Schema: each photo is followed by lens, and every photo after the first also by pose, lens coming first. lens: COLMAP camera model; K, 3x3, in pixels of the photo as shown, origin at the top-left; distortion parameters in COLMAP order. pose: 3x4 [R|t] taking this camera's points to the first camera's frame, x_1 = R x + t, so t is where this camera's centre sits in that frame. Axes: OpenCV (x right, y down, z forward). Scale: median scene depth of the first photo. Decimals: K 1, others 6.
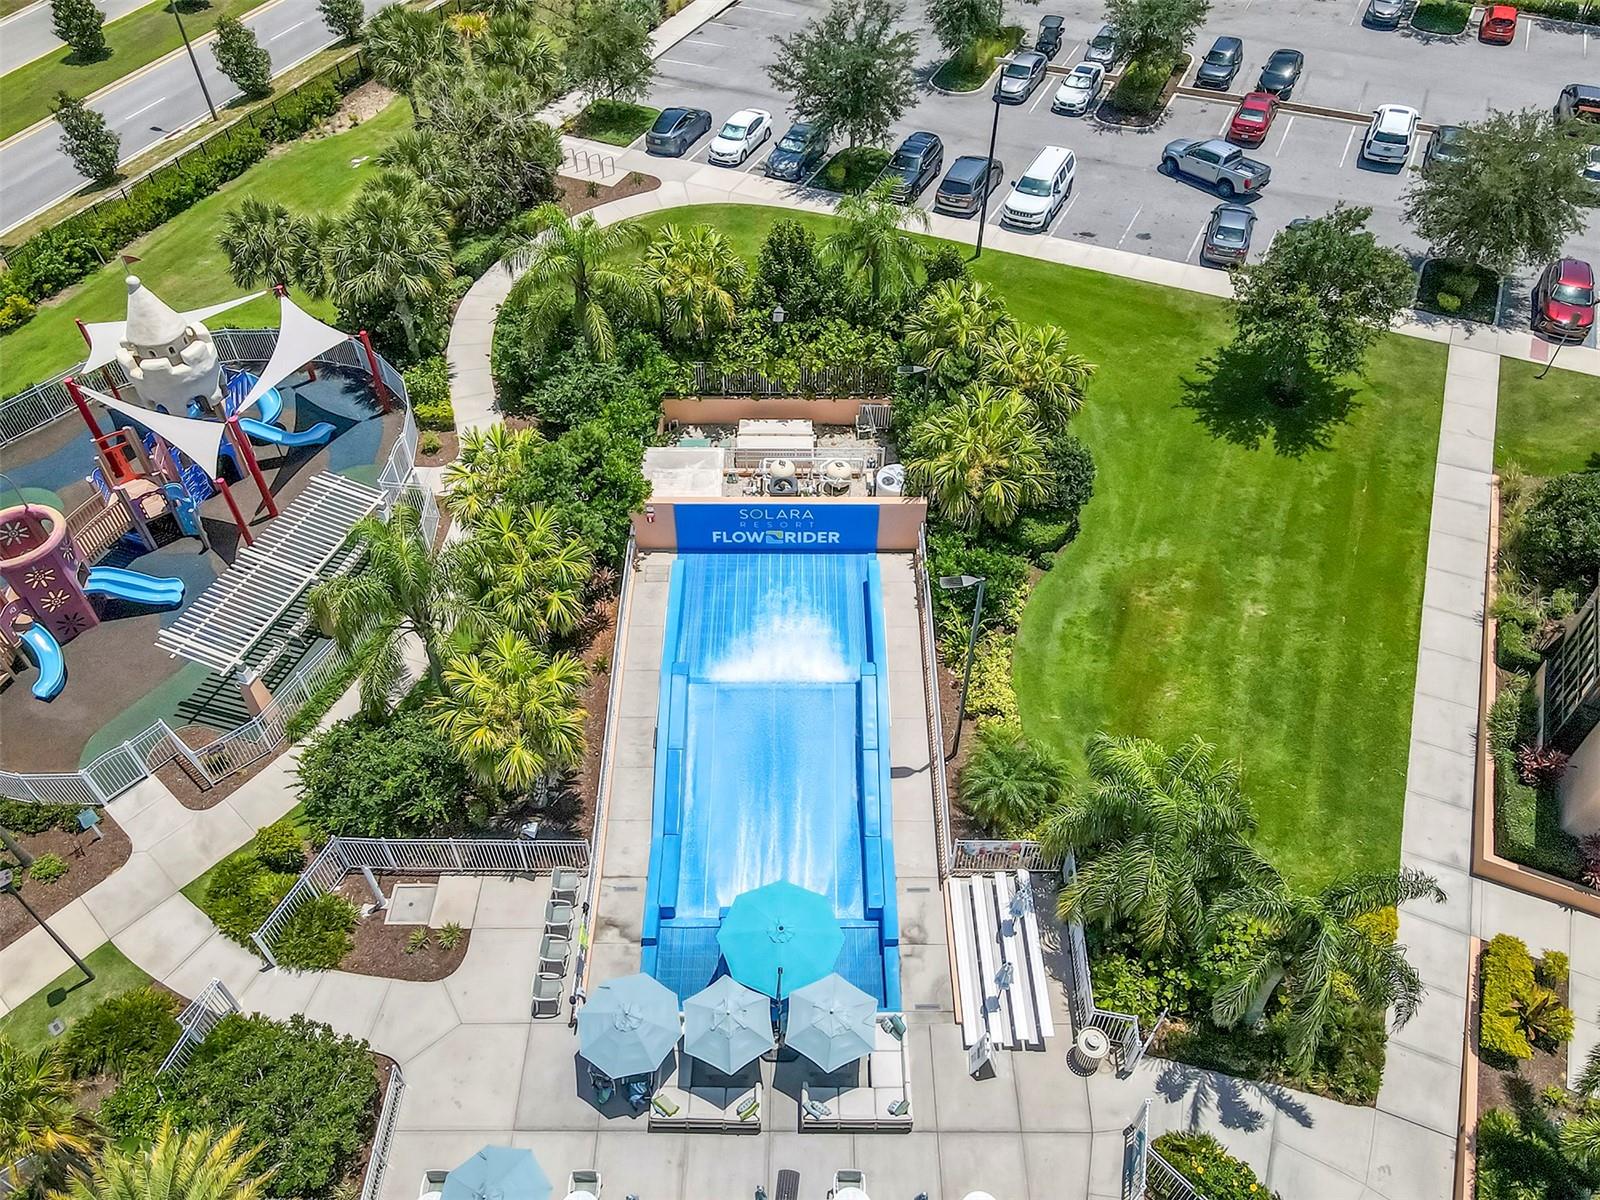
lens RADIAL K [[1168.0, 0, 794.5], [0, 1168.0, 595.3], [0, 0, 1]] dist [-0.003056, 0.025214]
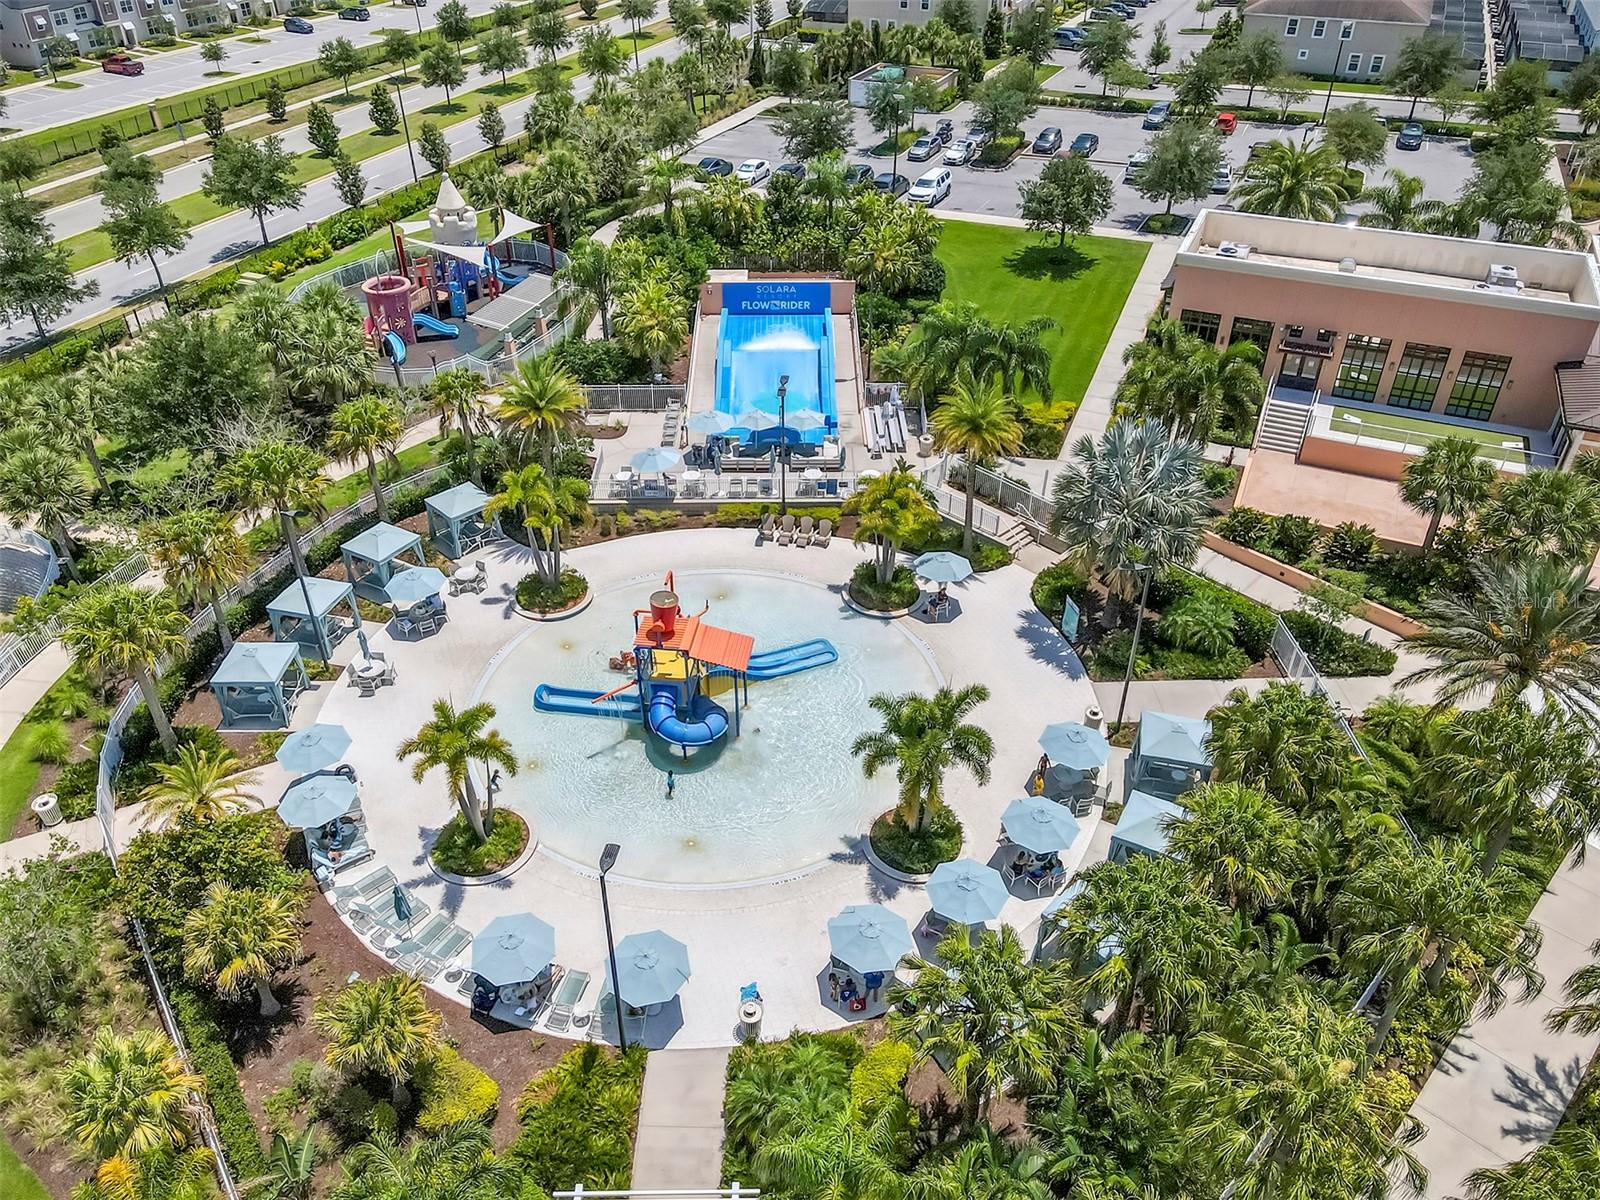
lens RADIAL K [[1168.0, 0, 794.5], [0, 1168.0, 595.3], [0, 0, 1]] dist [-0.003056, 0.025214]
pose [[0.999945, -0.006663, 0.008086, -0.003373], [0.008115, 0.980696, -0.195372, 0.608007], [-0.006628, 0.195427, 0.980696, -0.586859]]
